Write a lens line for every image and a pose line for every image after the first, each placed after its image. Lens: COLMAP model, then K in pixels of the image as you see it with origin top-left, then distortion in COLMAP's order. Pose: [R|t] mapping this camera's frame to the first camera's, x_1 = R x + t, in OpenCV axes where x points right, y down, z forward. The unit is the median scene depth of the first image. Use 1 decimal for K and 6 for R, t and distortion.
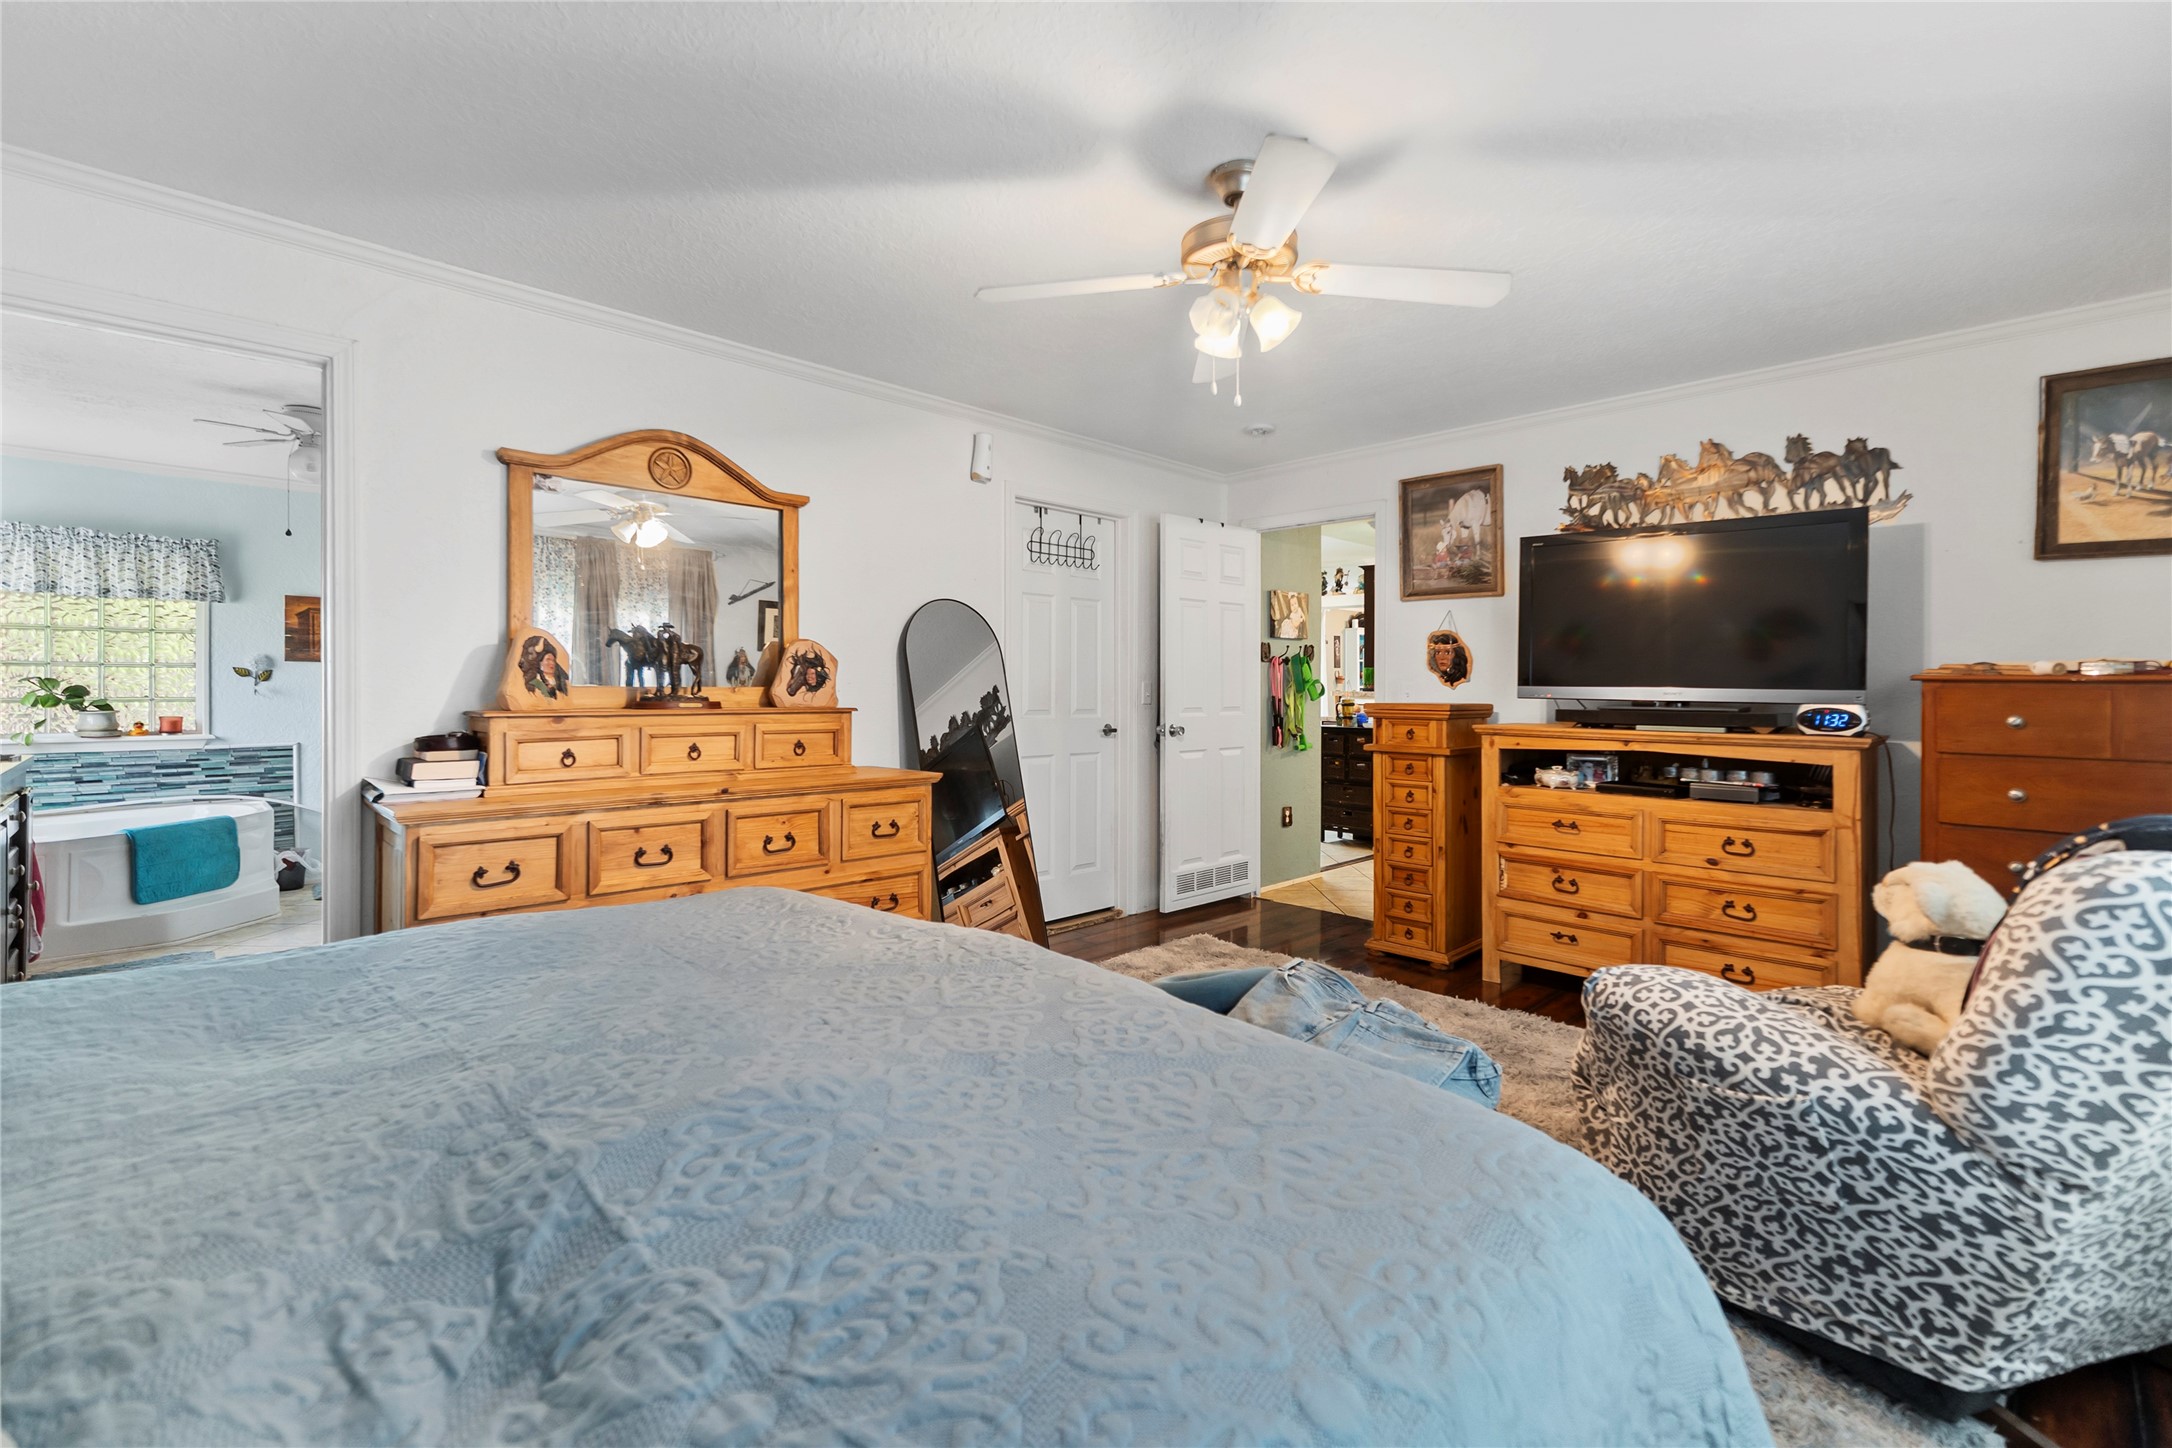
lens RADIAL K [[938.9, 0, 1092.5], [0, 938.9, 692.0], [0, 0, 1]] dist [0.003305, -0.000376]
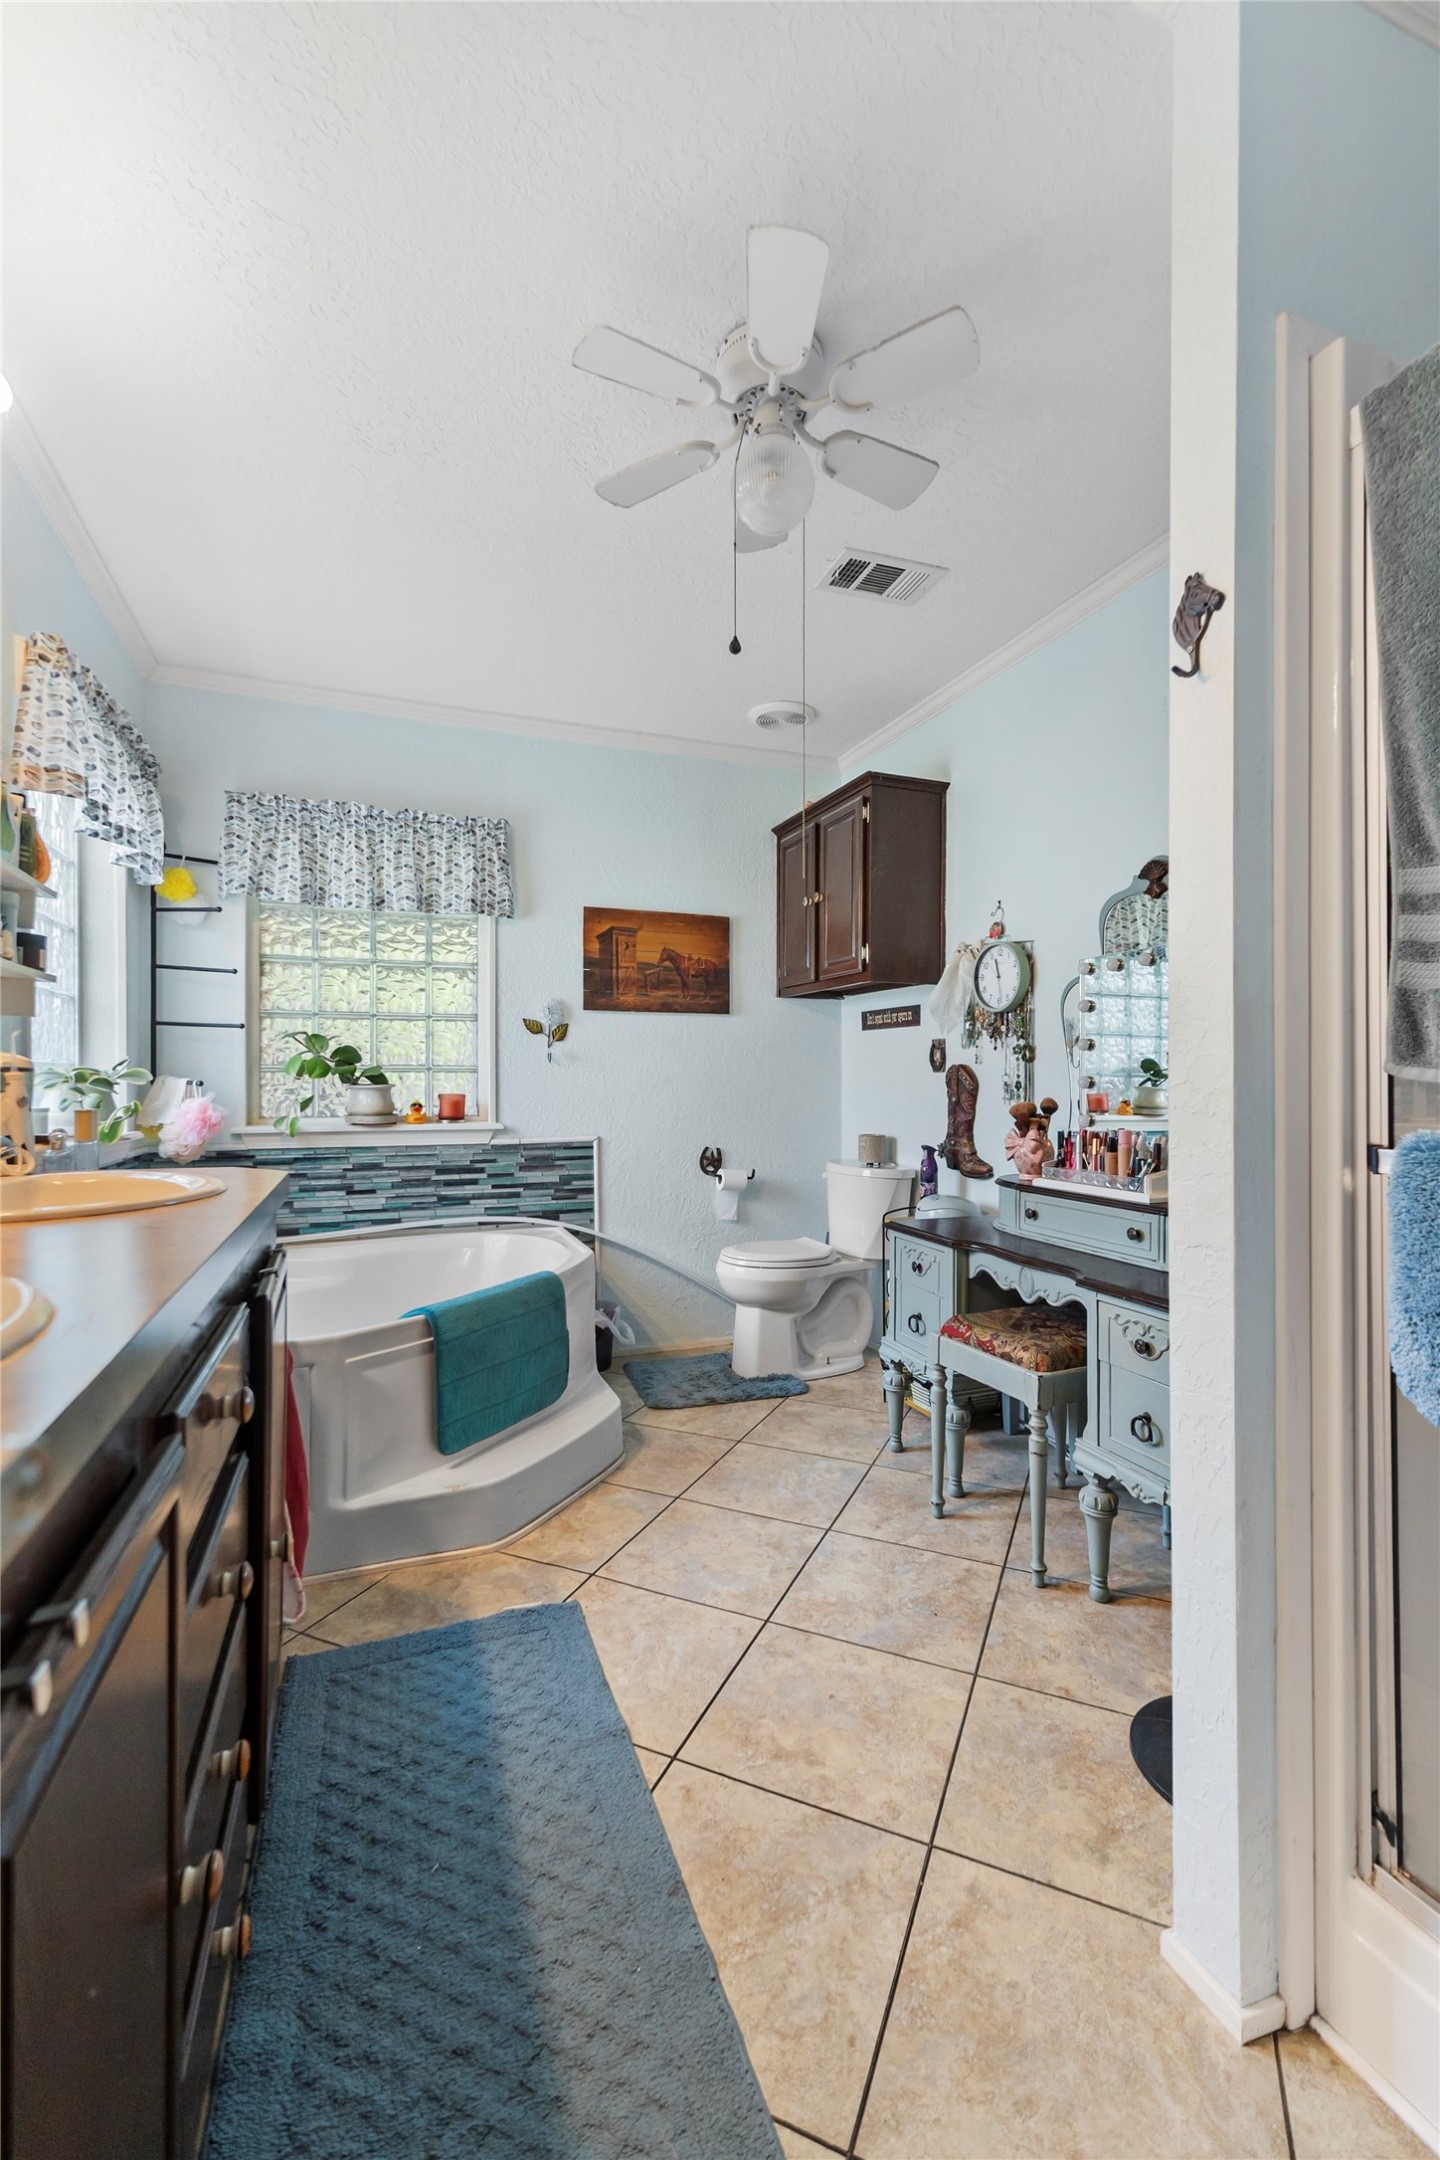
lens RADIAL K [[935.5, 0, 720.0], [0, 935.5, 1080.0], [0, 0, 1]] dist [0.008150, 0.000177]
pose [[0.907939, -0.000861, -0.419101, -0.538625], [0.000522, 0.999999, -0.000924, 0.016852], [0.419102, 0.000620, 0.907939, 0.488553]]
